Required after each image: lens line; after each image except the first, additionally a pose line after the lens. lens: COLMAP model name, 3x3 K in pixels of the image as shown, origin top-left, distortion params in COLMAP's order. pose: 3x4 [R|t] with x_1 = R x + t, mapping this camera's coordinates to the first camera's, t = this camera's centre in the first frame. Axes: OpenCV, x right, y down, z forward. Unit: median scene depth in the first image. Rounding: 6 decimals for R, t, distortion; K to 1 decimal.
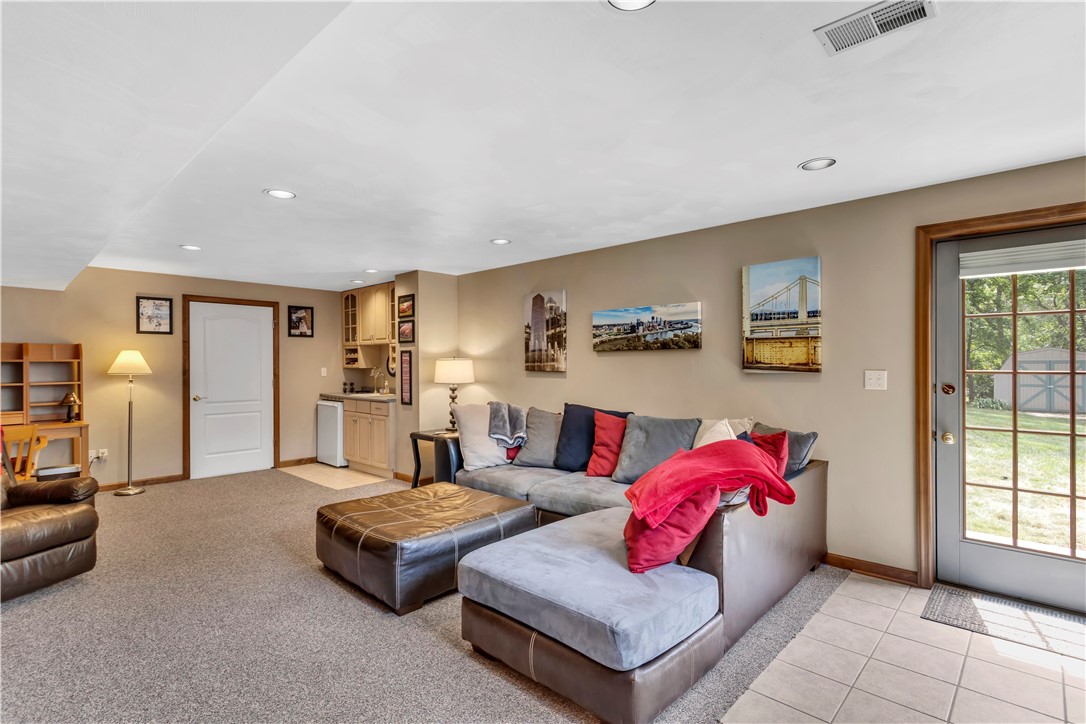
lens RADIAL K [[518.1, 0, 544.3], [0, 518.1, 362.3], [0, 0, 1]] dist [0.003207, 0.000088]
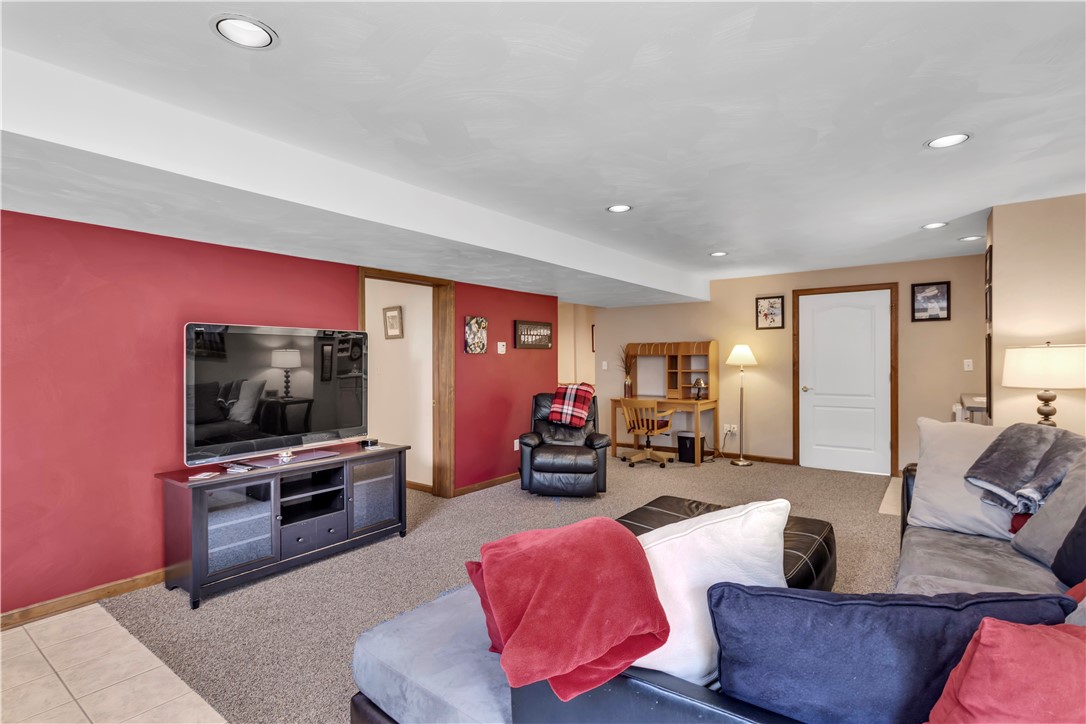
lens RADIAL K [[518.1, 0, 544.4], [0, 518.1, 363.1], [0, 0, 1]] dist [0.003207, 0.000088]
pose [[0.105653, 0.008163, -0.994370, 0.311557], [0.005872, 0.999944, 0.008833, 0.005895], [0.994386, -0.006773, 0.105599, 0.388593]]
